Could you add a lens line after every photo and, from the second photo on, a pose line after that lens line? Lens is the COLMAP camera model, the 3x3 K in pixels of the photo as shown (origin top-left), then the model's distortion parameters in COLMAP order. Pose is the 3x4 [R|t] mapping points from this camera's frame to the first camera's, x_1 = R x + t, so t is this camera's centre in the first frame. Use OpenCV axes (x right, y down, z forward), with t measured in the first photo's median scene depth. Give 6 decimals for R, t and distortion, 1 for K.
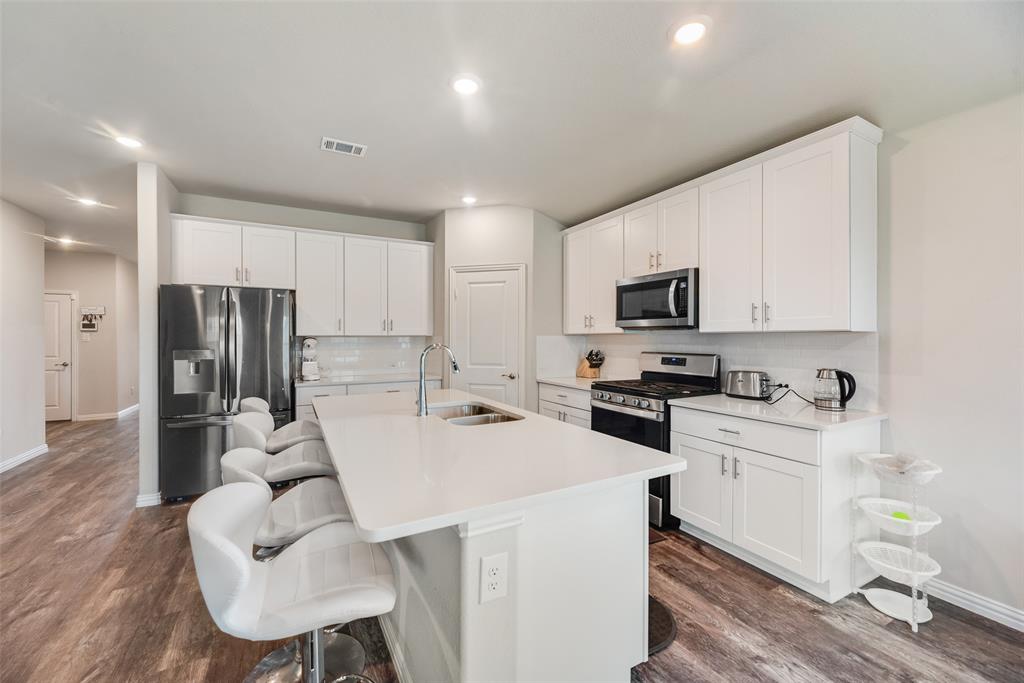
lens RADIAL K [[414.5, 0, 512.8], [0, 414.5, 335.0], [0, 0, 1]] dist [0.000815, 0.000322]
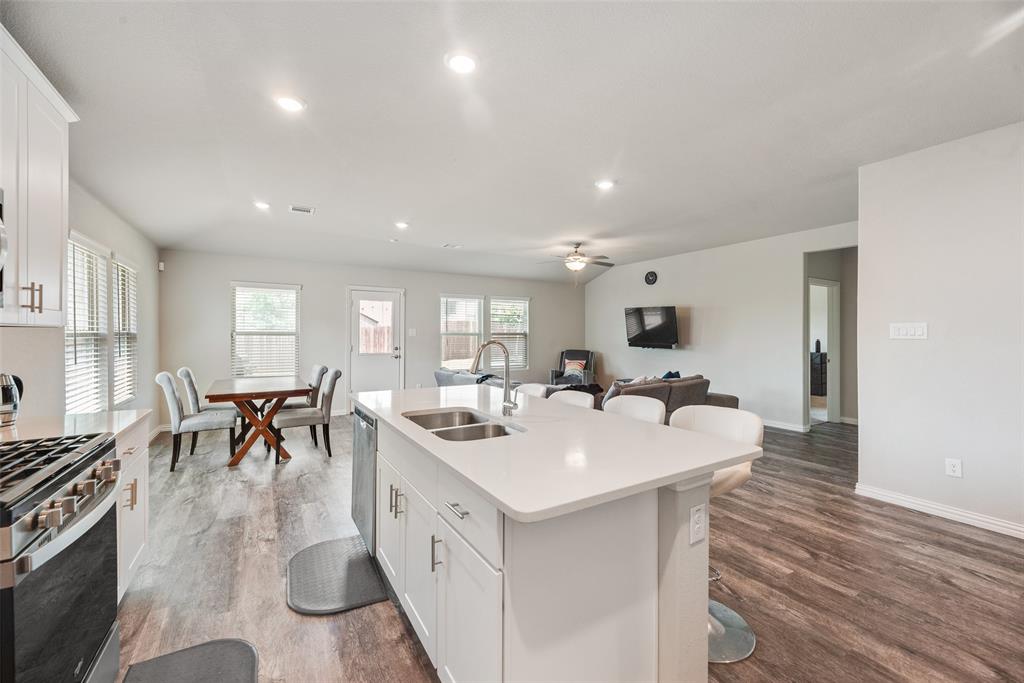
lens RADIAL K [[414.5, 0, 512.8], [0, 414.5, 335.0], [0, 0, 1]] dist [0.000815, 0.000322]
pose [[-0.999023, 0.002788, -0.044107, -0.134012], [0.002780, 0.999996, 0.000257, 0.006525], [0.044107, 0.000134, -0.999027, 1.361349]]
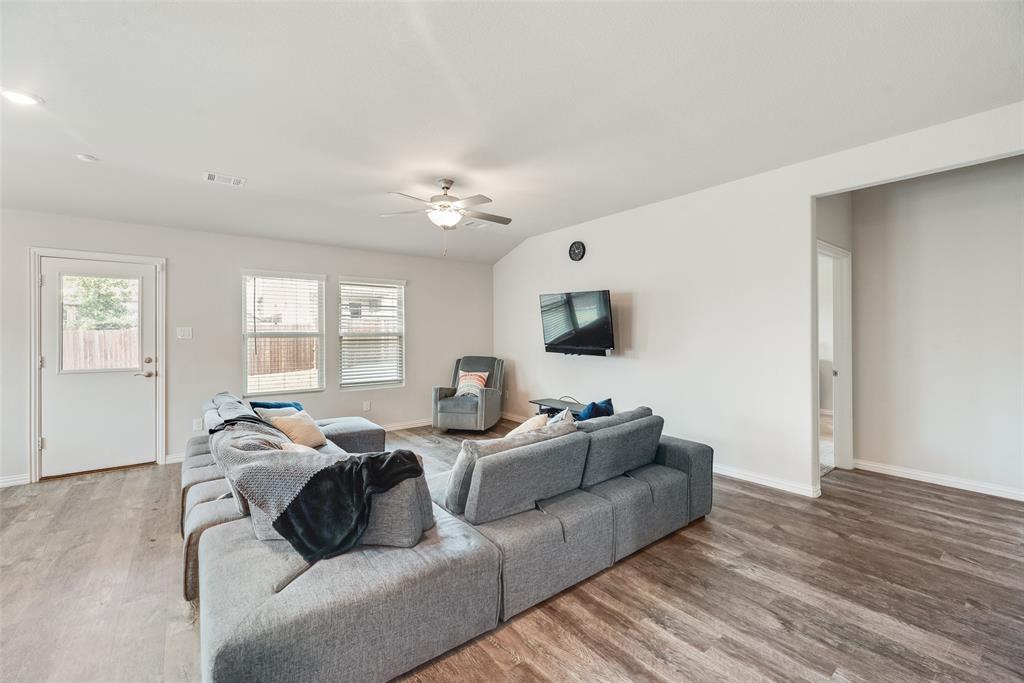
lens RADIAL K [[426.2, 0, 512.1], [0, 426.2, 337.8], [0, 0, 1]] dist [0.002279, 0.000594]
pose [[-0.986897, 0.008648, -0.161122, -0.515974], [0.007558, 0.999944, 0.007373, 0.005922], [0.161177, 0.006059, -0.986907, 0.609822]]
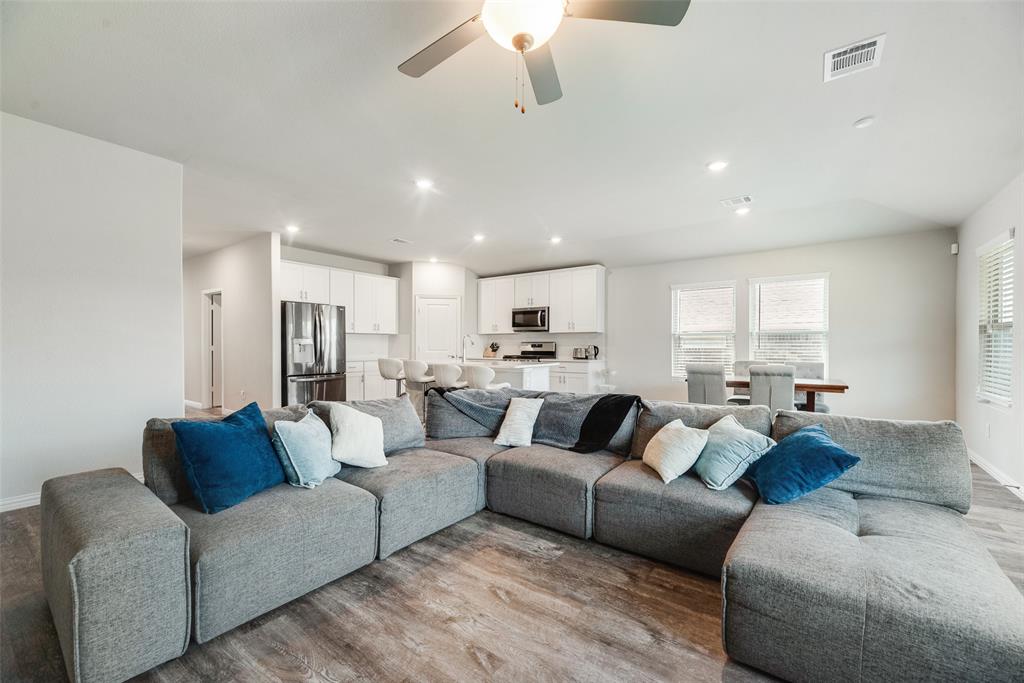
lens RADIAL K [[426.2, 0, 512.1], [0, 426.2, 337.8], [0, 0, 1]] dist [0.002279, 0.000594]
pose [[0.902343, 0.009885, 0.430905, -0.769995], [-0.004686, 0.999903, -0.013127, 0.052601], [-0.430993, 0.009826, 0.902302, -1.090923]]
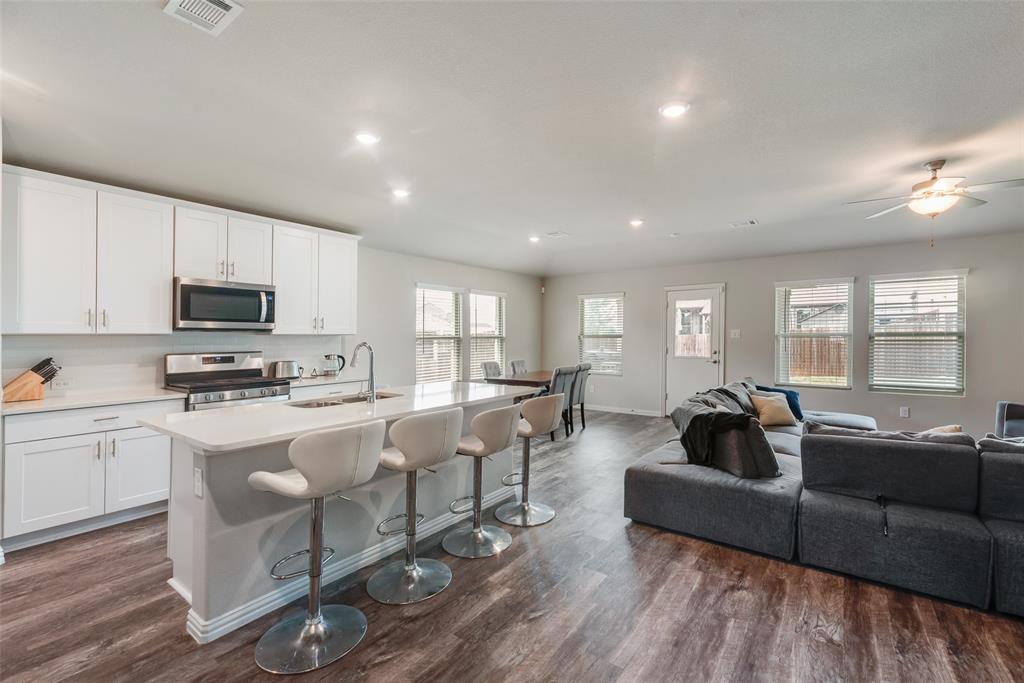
lens RADIAL K [[434.1, 0, 531.7], [0, 434.1, 339.1], [0, 0, 1]] dist [0.003694, 0.000192]
pose [[-0.436270, 0.001324, 0.899815, -1.075927], [0.004605, 0.999989, 0.000761, 0.010540], [-0.899804, 0.004476, -0.436271, 0.780073]]
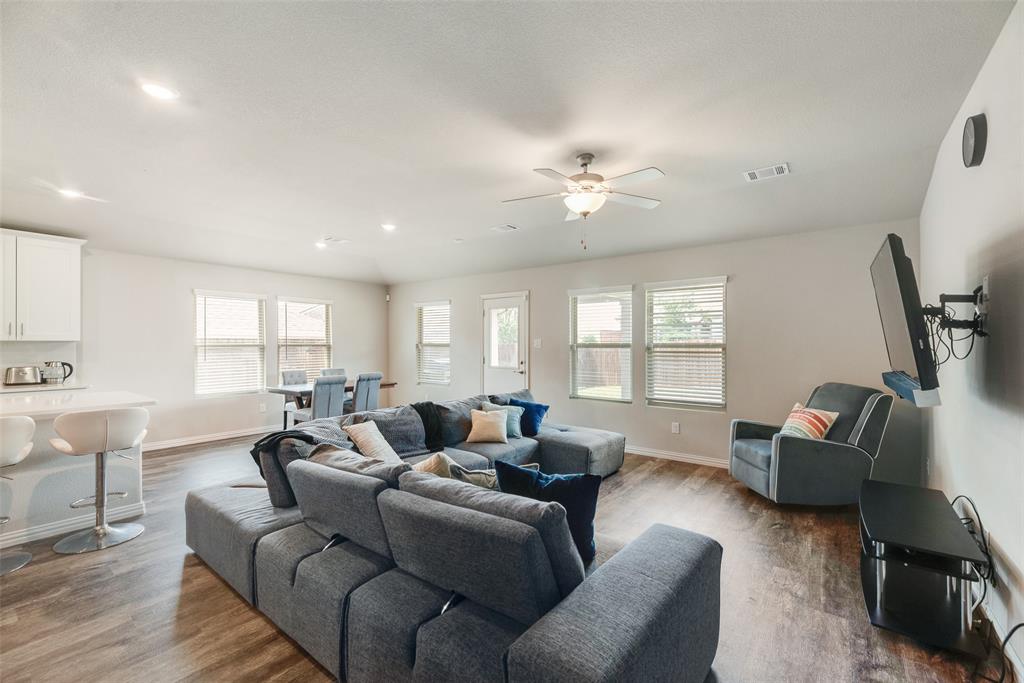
lens RADIAL K [[420.5, 0, 514.1], [0, 420.5, 345.9], [0, 0, 1]] dist [-0.001802, -0.000161]
pose [[-0.414817, 0.000990, 0.909904, -1.337876], [-0.003170, 0.999992, -0.002533, 0.007144], [-0.909899, -0.003935, -0.414811, -0.067097]]
